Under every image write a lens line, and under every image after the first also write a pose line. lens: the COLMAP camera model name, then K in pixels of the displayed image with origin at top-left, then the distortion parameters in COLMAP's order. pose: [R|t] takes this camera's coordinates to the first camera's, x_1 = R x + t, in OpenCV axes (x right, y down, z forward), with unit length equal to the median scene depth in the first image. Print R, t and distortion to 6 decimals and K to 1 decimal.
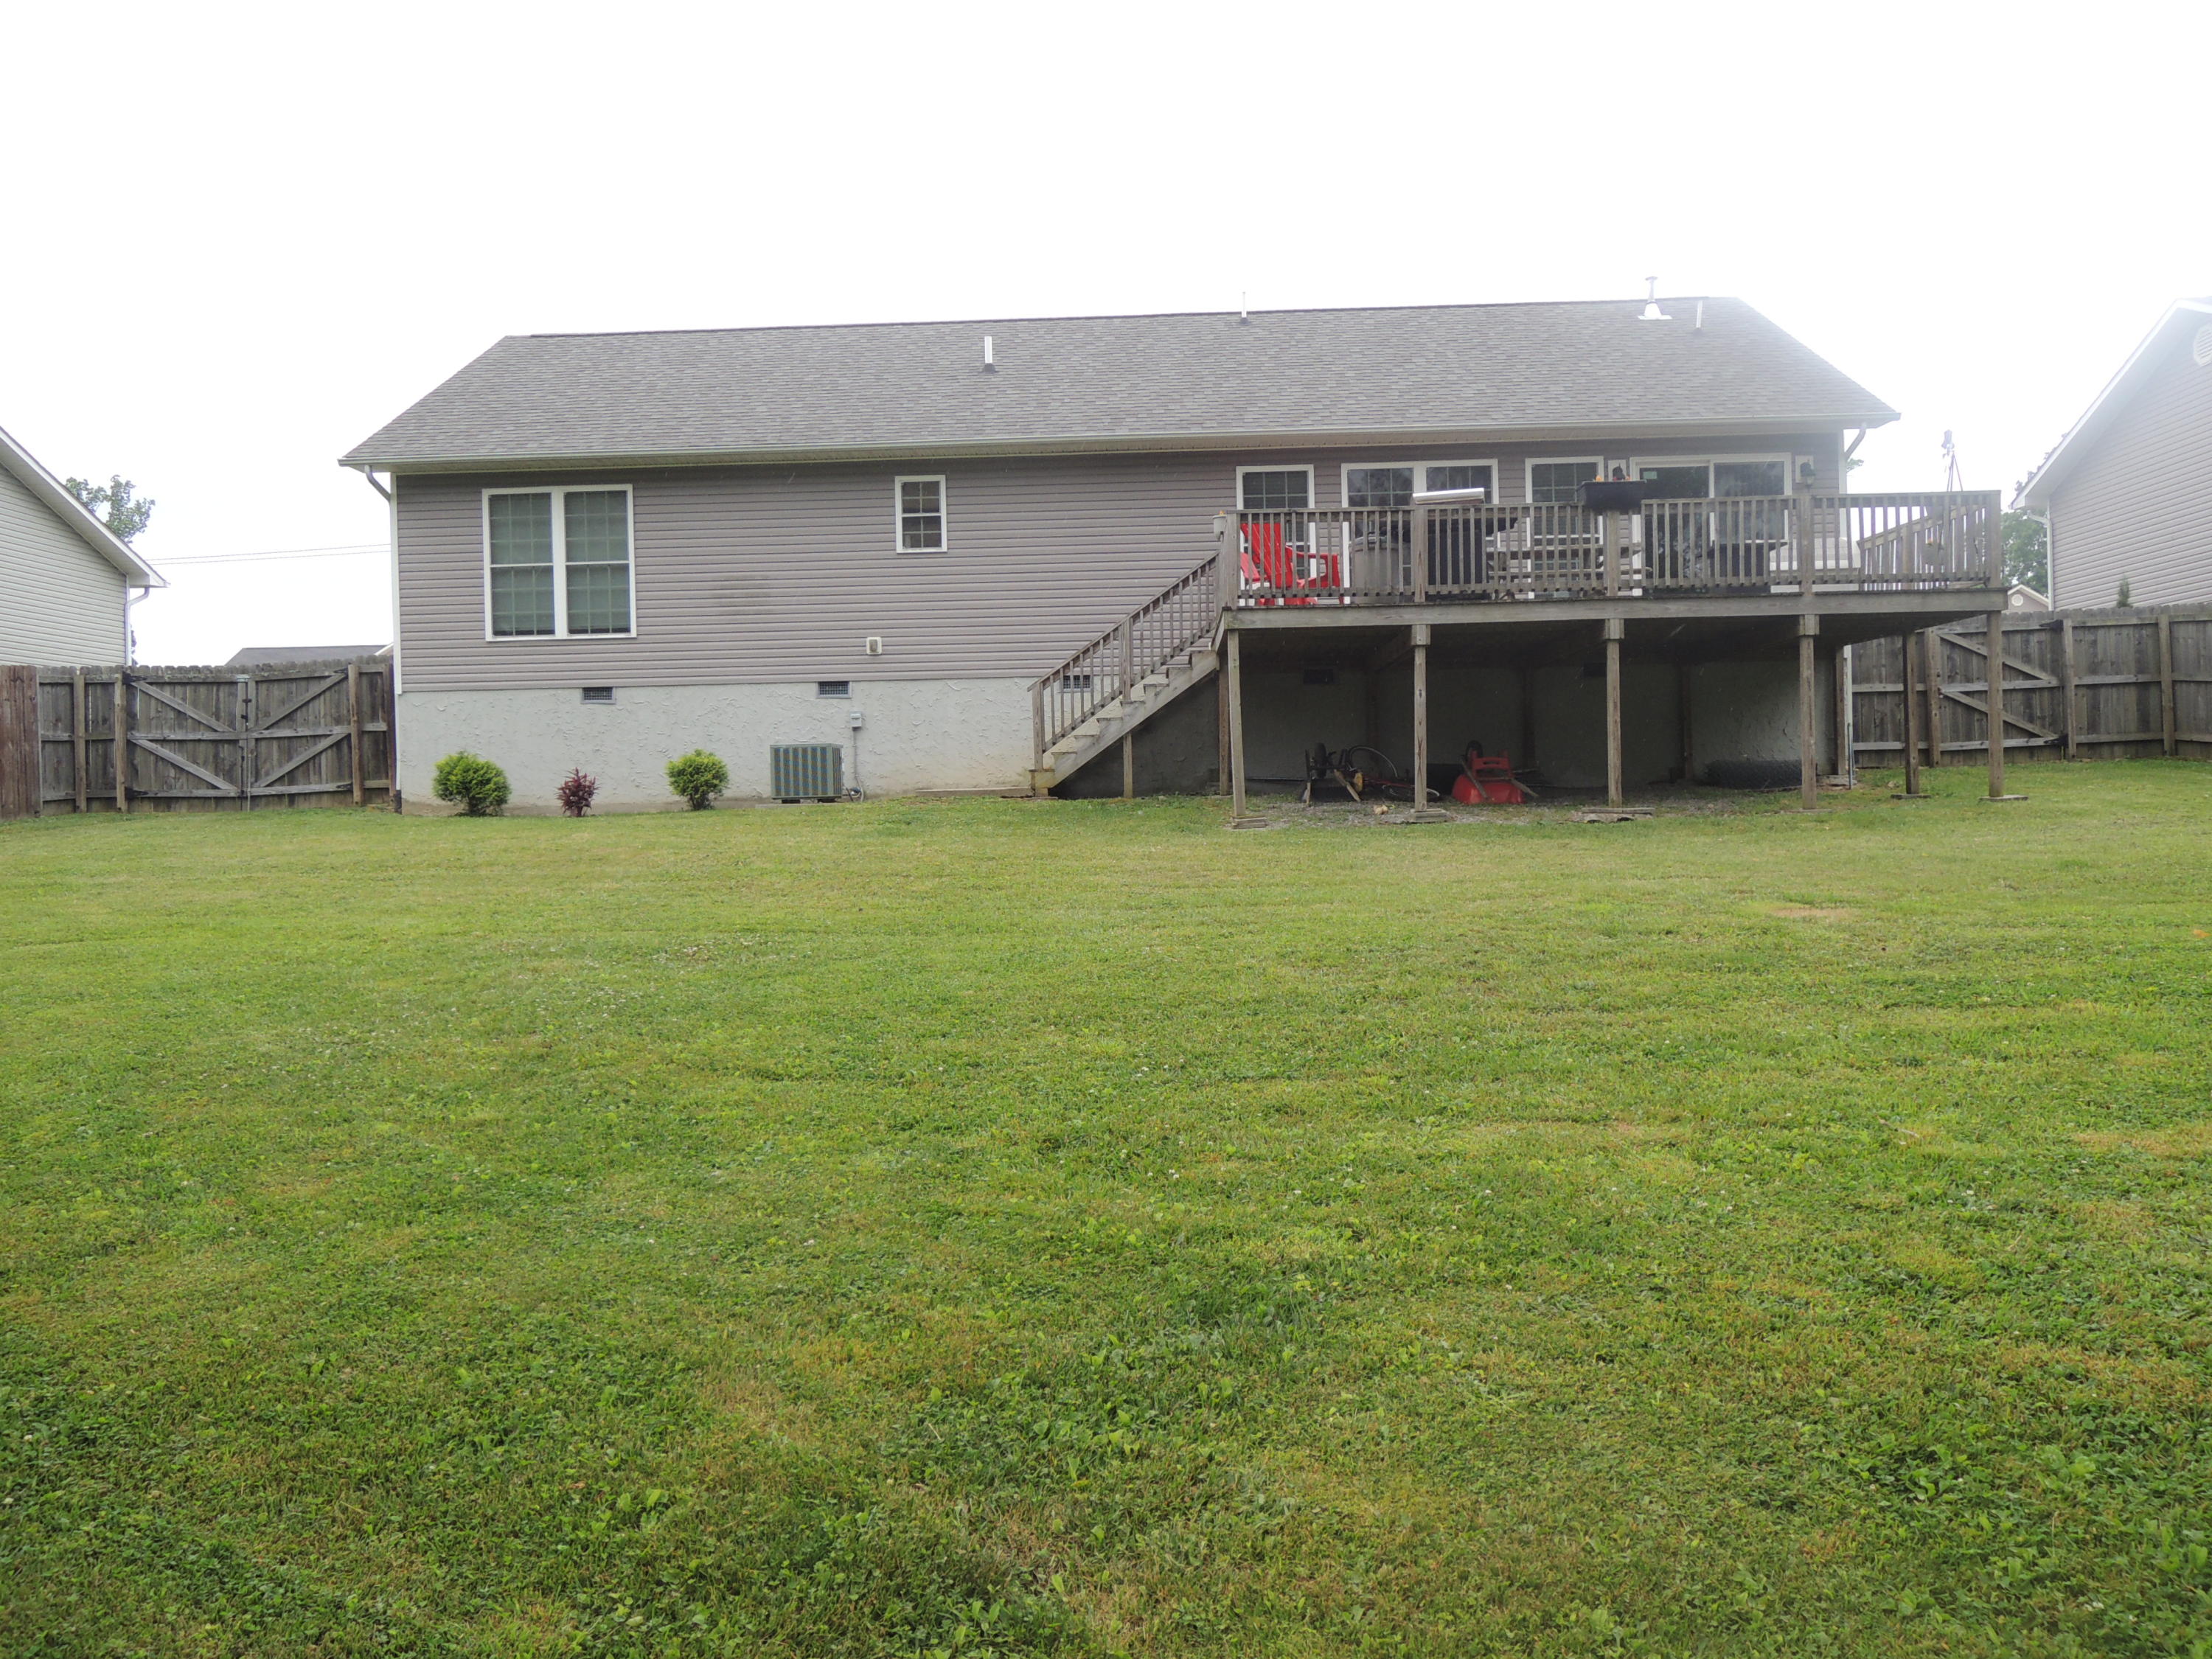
lens RADIAL K [[1576.0, 0, 1114.1], [0, 1576.0, 823.1], [0, 0, 1]] dist [-0.022018, -0.006167]
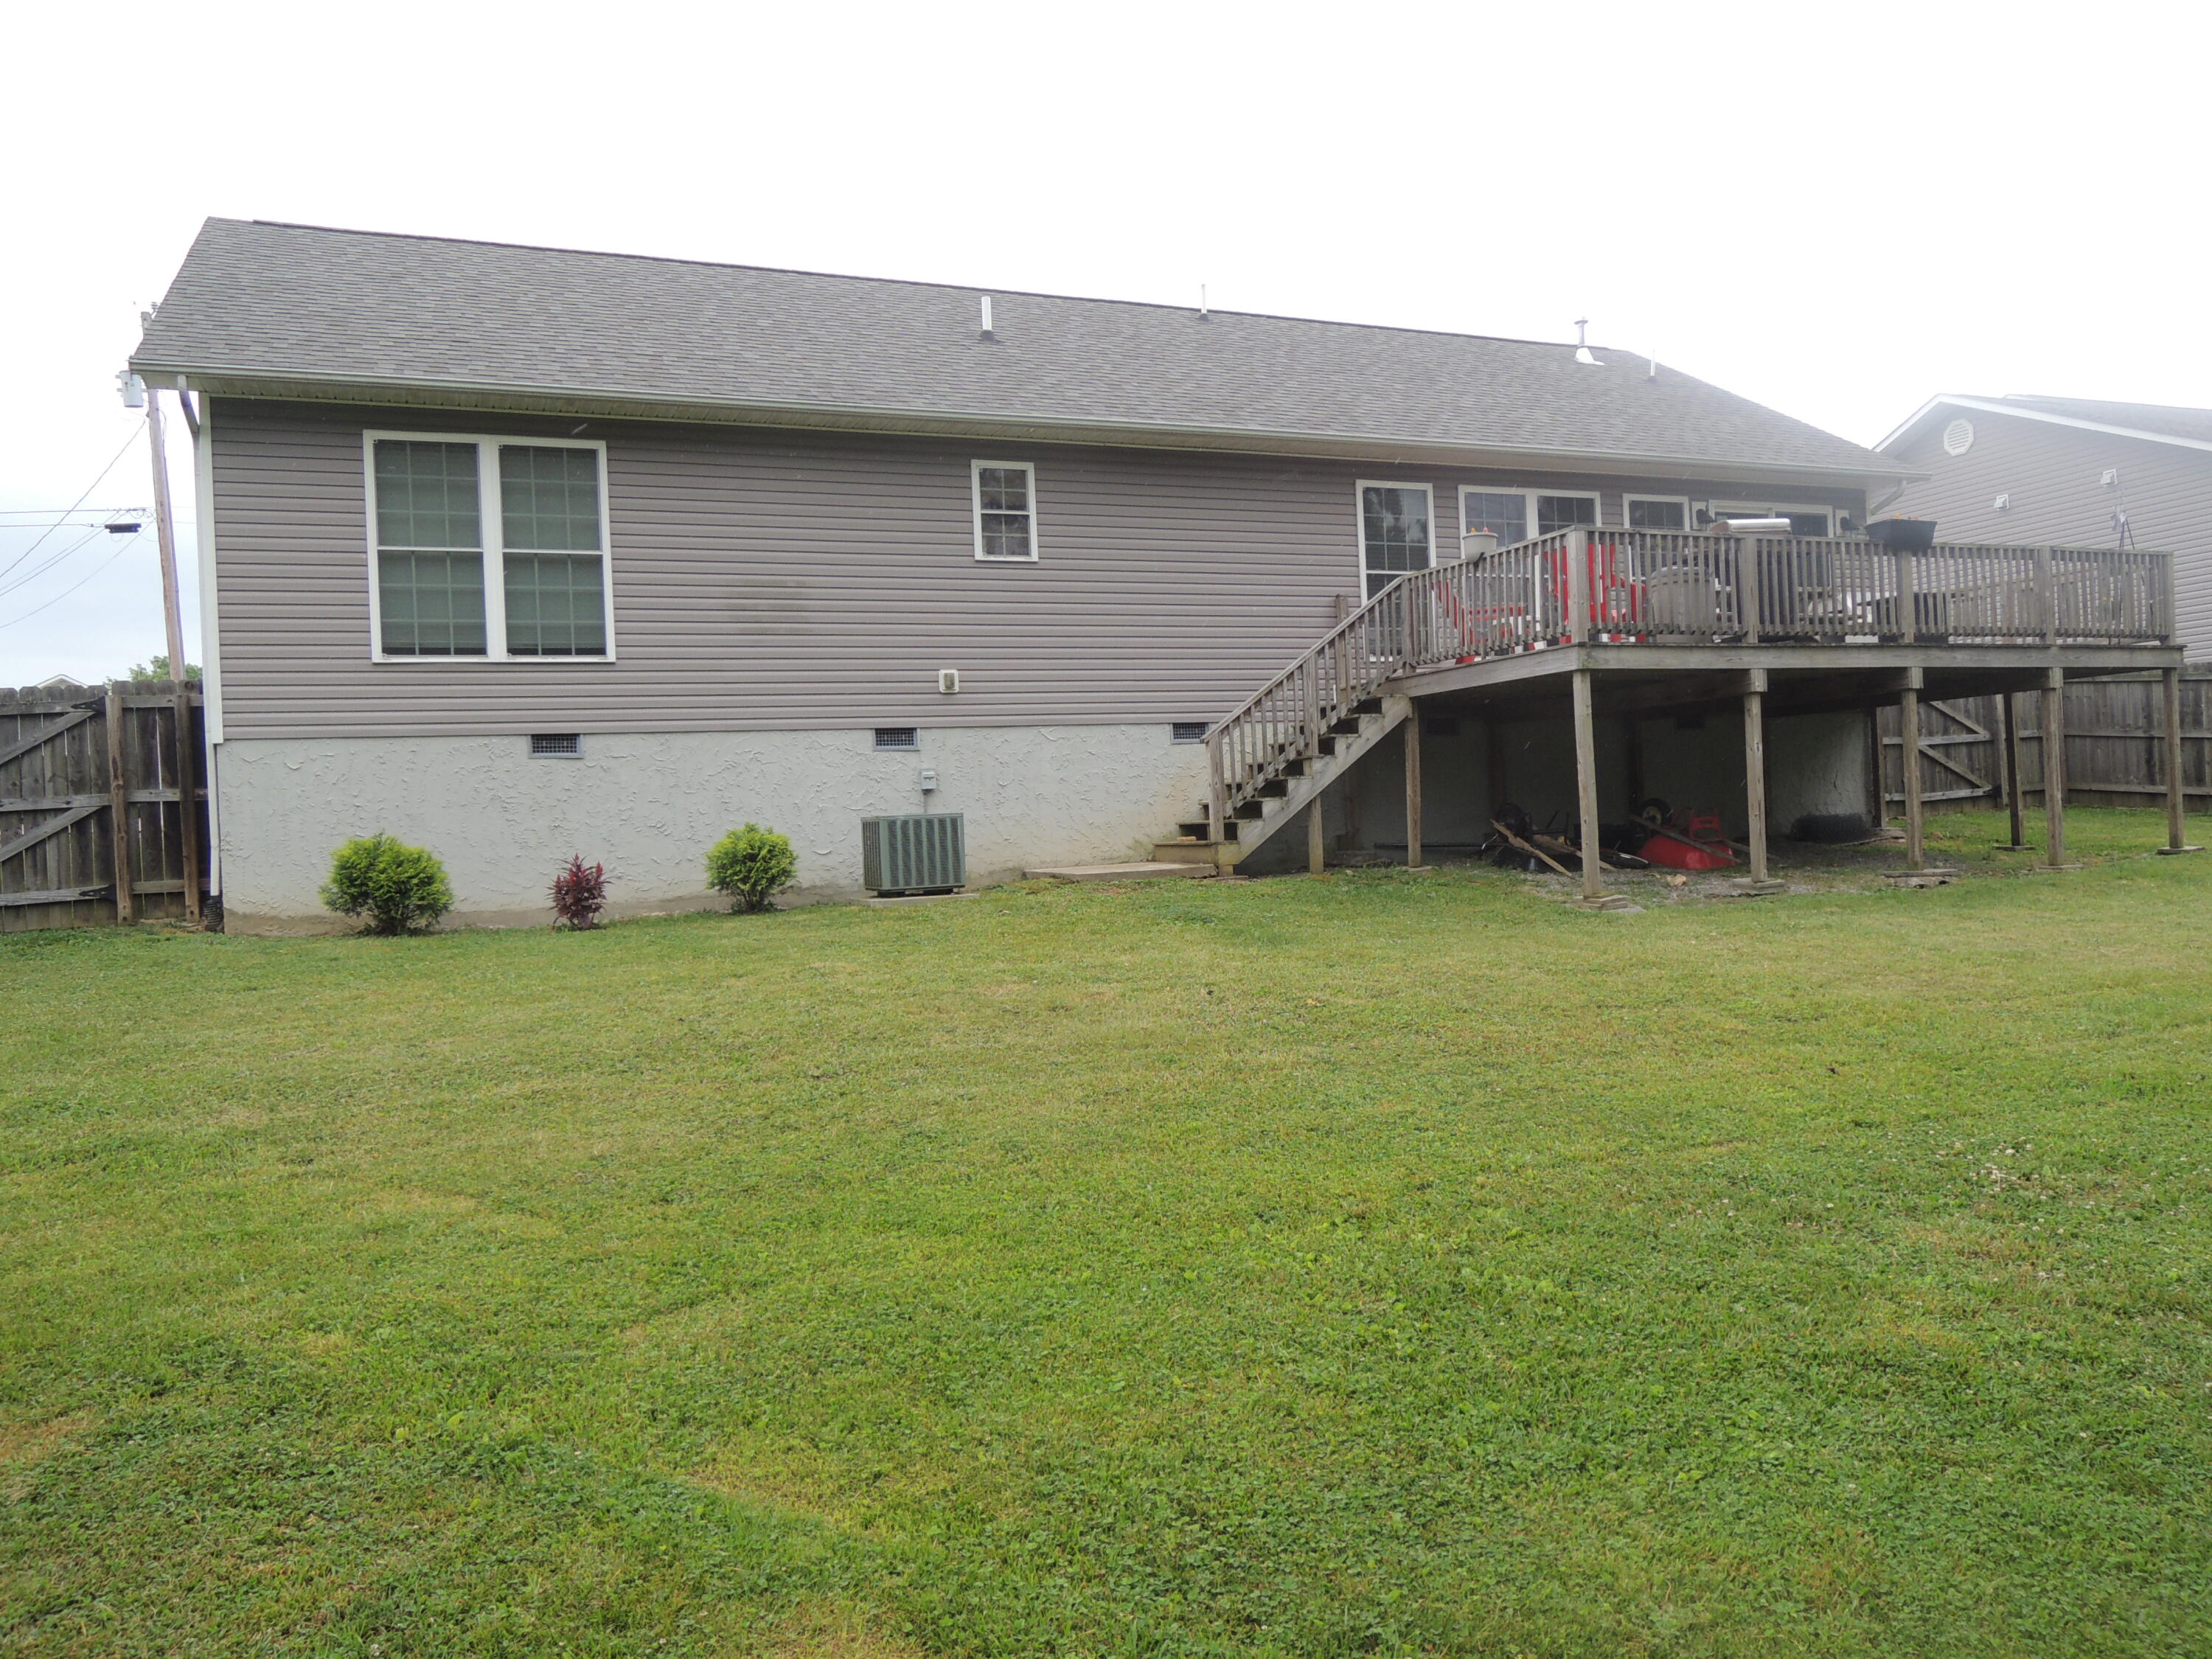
lens RADIAL K [[1576.0, 0, 1114.1], [0, 1576.0, 823.1], [0, 0, 1]] dist [-0.022018, -0.006167]
pose [[0.908045, -0.018412, 0.418468, -0.405874], [0.031573, 0.999200, -0.024549, -0.024432], [-0.417681, 0.035504, 0.907900, 0.292345]]
